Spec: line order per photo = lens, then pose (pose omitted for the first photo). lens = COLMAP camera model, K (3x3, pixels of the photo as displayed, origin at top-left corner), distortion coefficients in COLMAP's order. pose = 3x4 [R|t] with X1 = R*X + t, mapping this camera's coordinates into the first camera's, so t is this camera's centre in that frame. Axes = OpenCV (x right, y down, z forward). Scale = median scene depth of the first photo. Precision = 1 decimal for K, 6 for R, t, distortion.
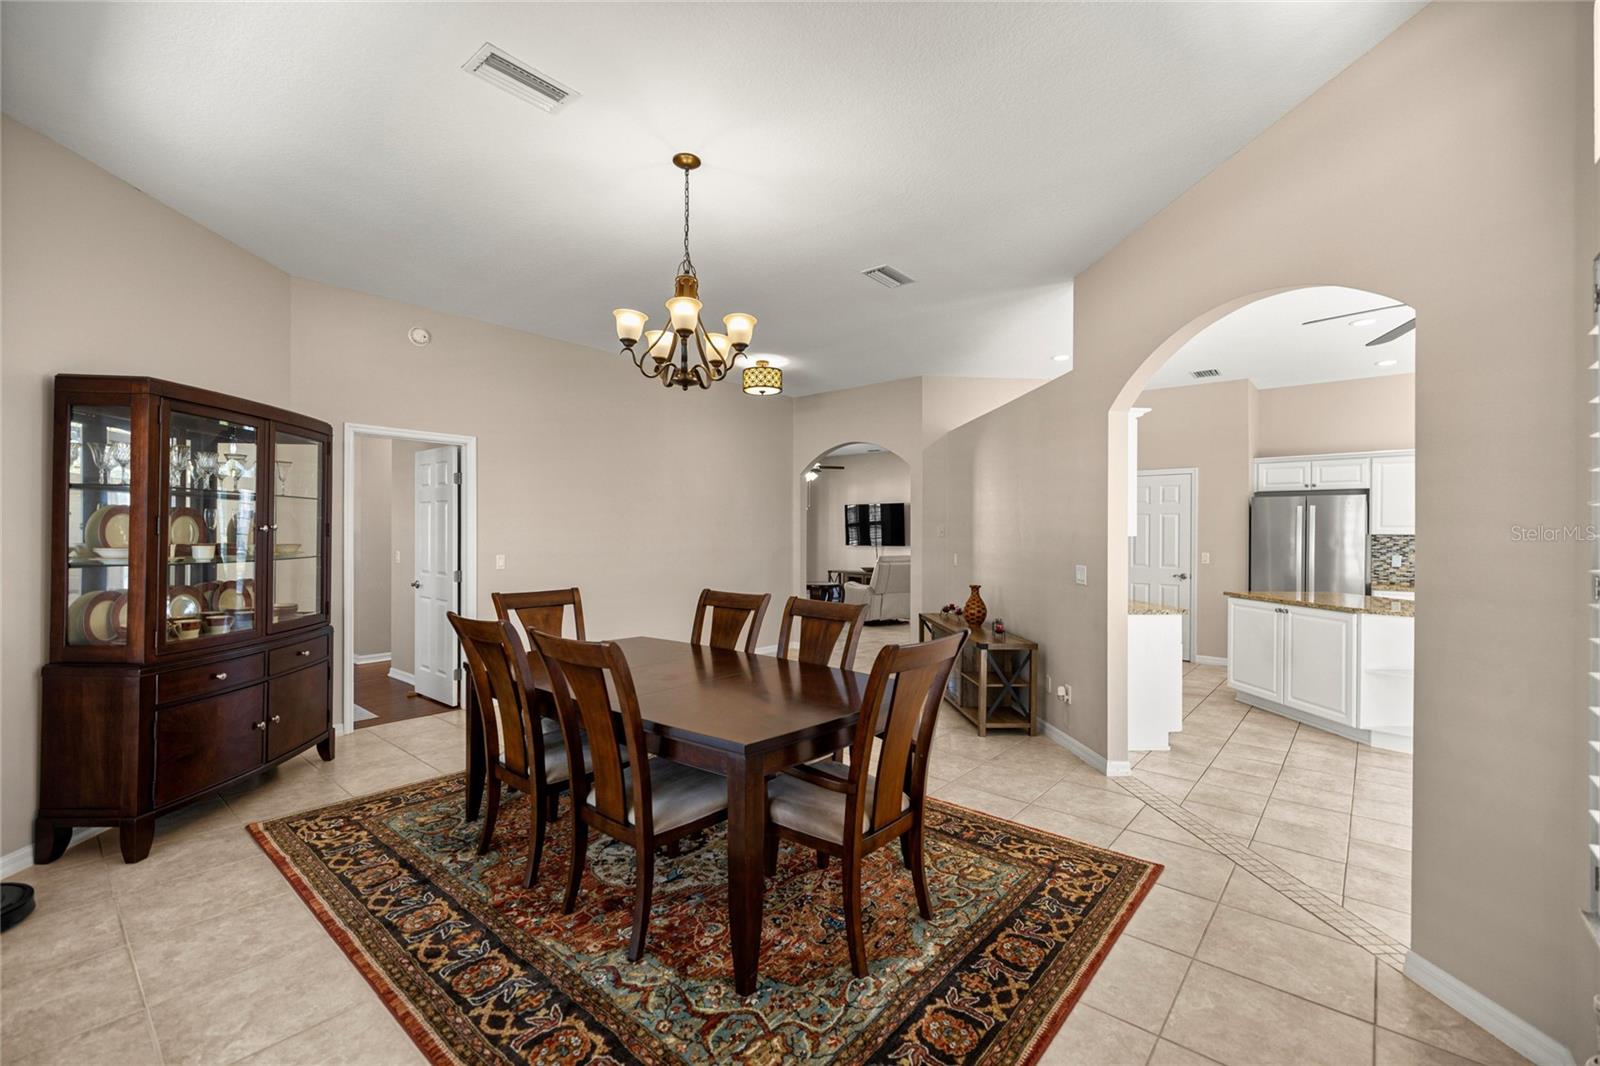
lens RADIAL K [[681.7, 0, 805.2], [0, 681.7, 534.8], [0, 0, 1]] dist [0.003868, 0.000001]
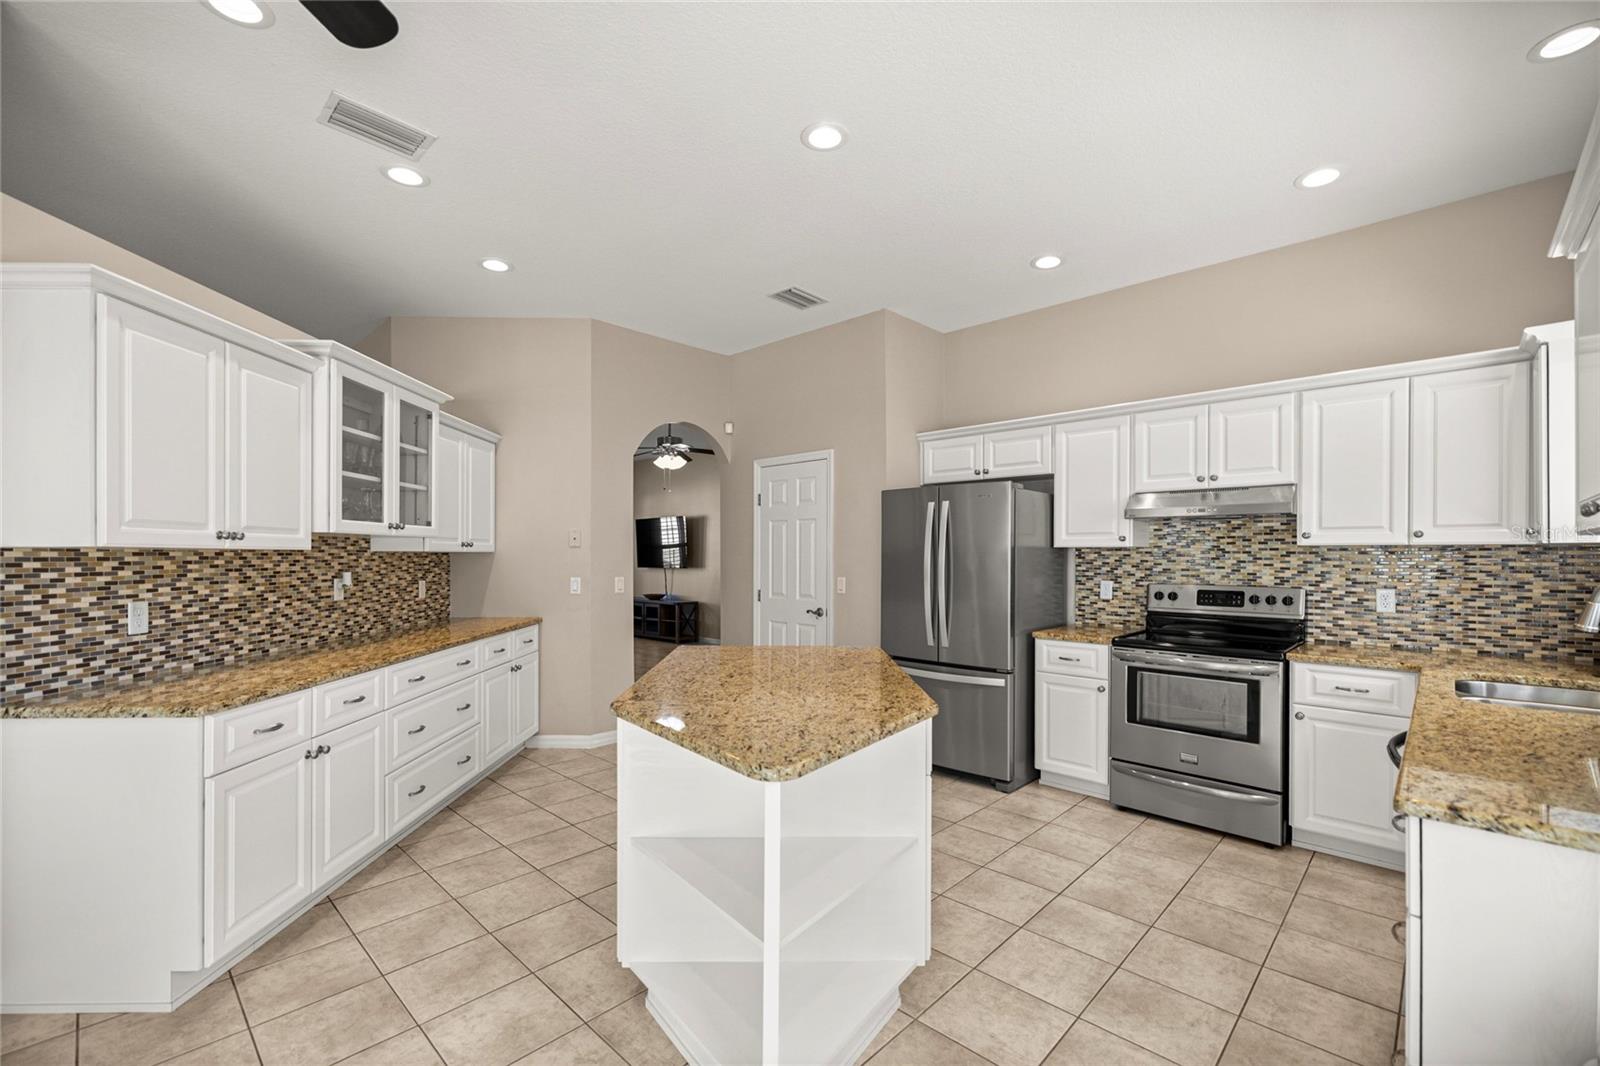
lens RADIAL K [[681.7, 0, 783.8], [0, 681.7, 558.1], [0, 0, 1]] dist [0.003868, 0.000001]
pose [[0.997134, -0.004783, -0.075504, 0.628855], [0.004797, 0.999988, -0.000001, 0.008075], [0.075503, -0.000361, 0.997146, 0.363795]]
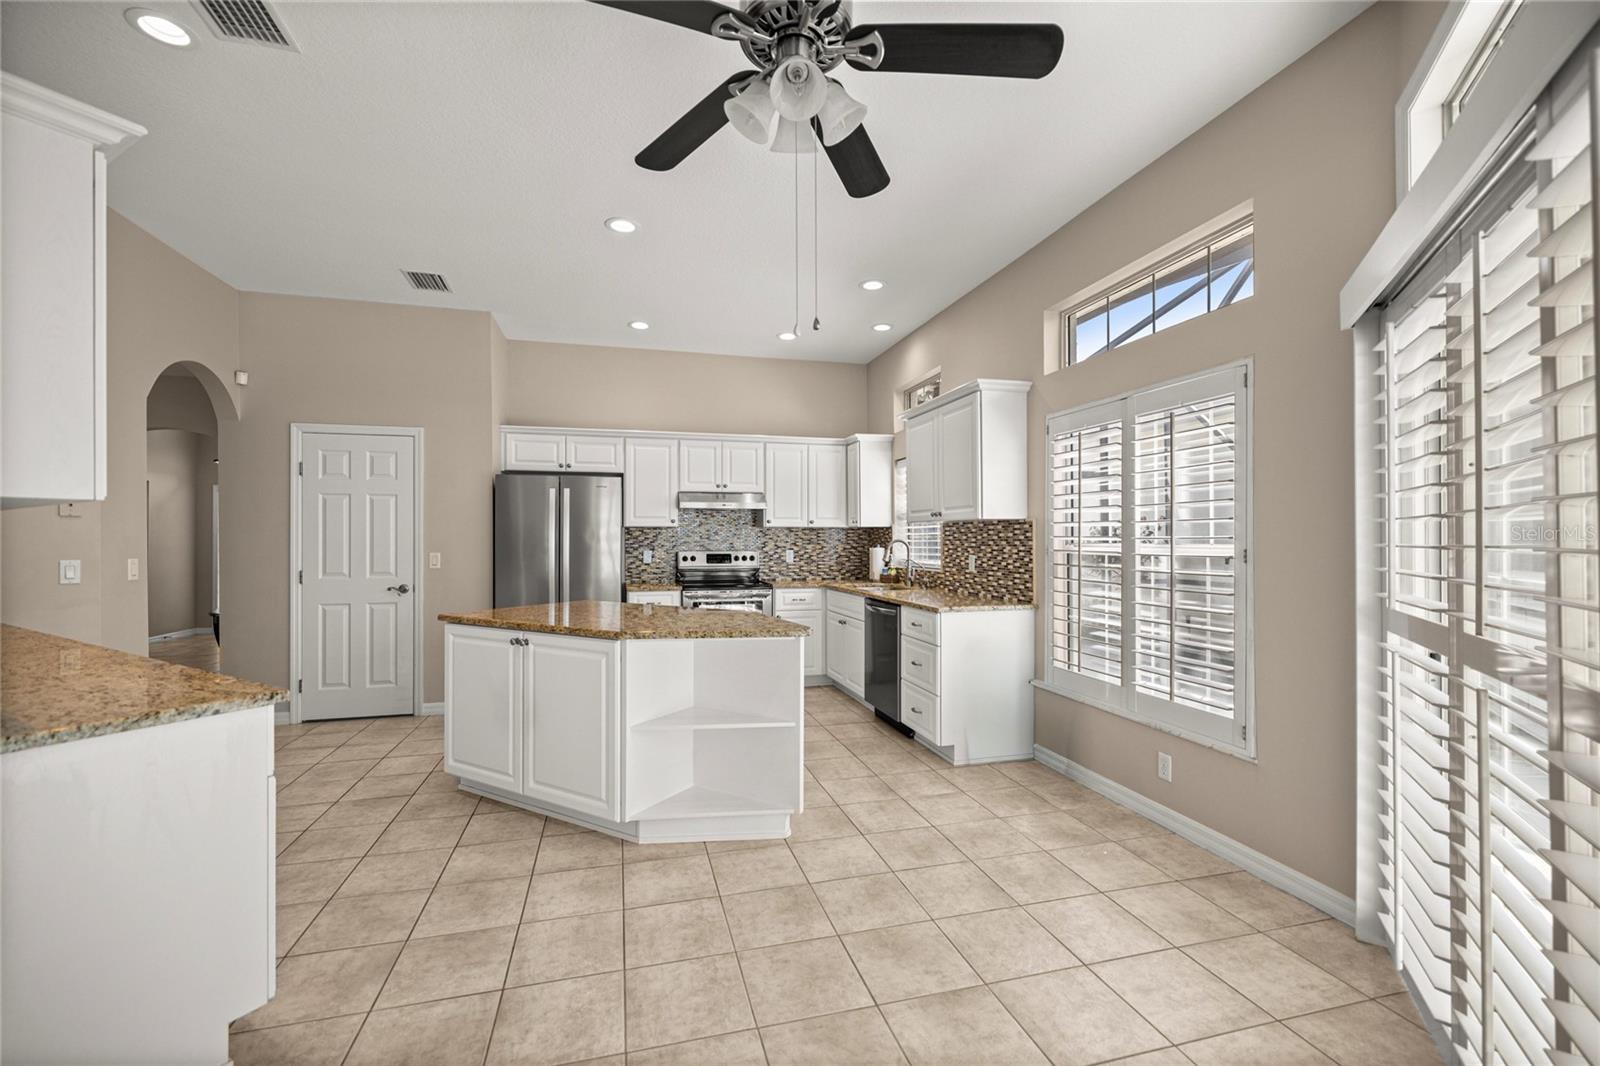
lens RADIAL K [[681.7, 0, 800.9], [0, 681.7, 533.0], [0, 0, 1]] dist [0.003868, 0.000001]
pose [[0.573622, 0.000434, 0.819120, 0.254319], [0.007802, 0.999952, -0.005993, 0.014453], [-0.819083, 0.009828, 0.573591, 0.329398]]
